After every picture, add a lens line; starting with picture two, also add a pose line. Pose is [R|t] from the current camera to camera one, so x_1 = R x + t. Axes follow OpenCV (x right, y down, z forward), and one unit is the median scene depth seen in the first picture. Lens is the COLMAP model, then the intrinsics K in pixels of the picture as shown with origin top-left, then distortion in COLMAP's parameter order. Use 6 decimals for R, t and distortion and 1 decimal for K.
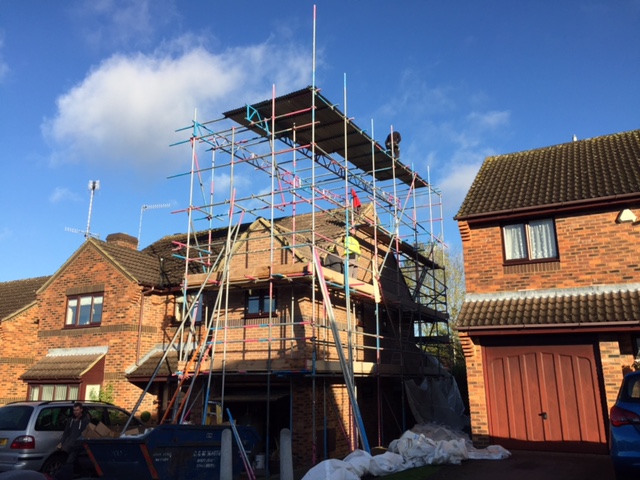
lens RADIAL K [[539.9, 0, 319.8], [0, 539.9, 239.1], [0, 0, 1]] dist [-0.014810, -0.029570]
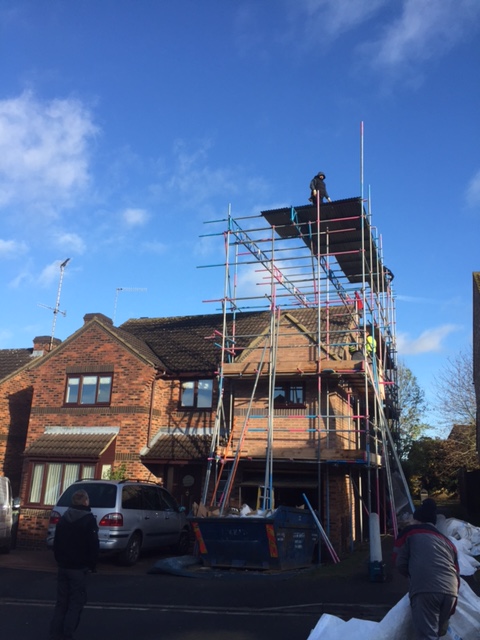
lens RADIAL K [[539.9, 0, 241.8], [0, 539.9, 320.6], [0, 0, 1]] dist [-0.014810, -0.029570]
pose [[0.990452, 0.079080, 0.112920, -0.296095], [-0.077283, 0.996804, -0.020210, 0.002527], [-0.114158, 0.011290, 0.993398, -0.034232]]
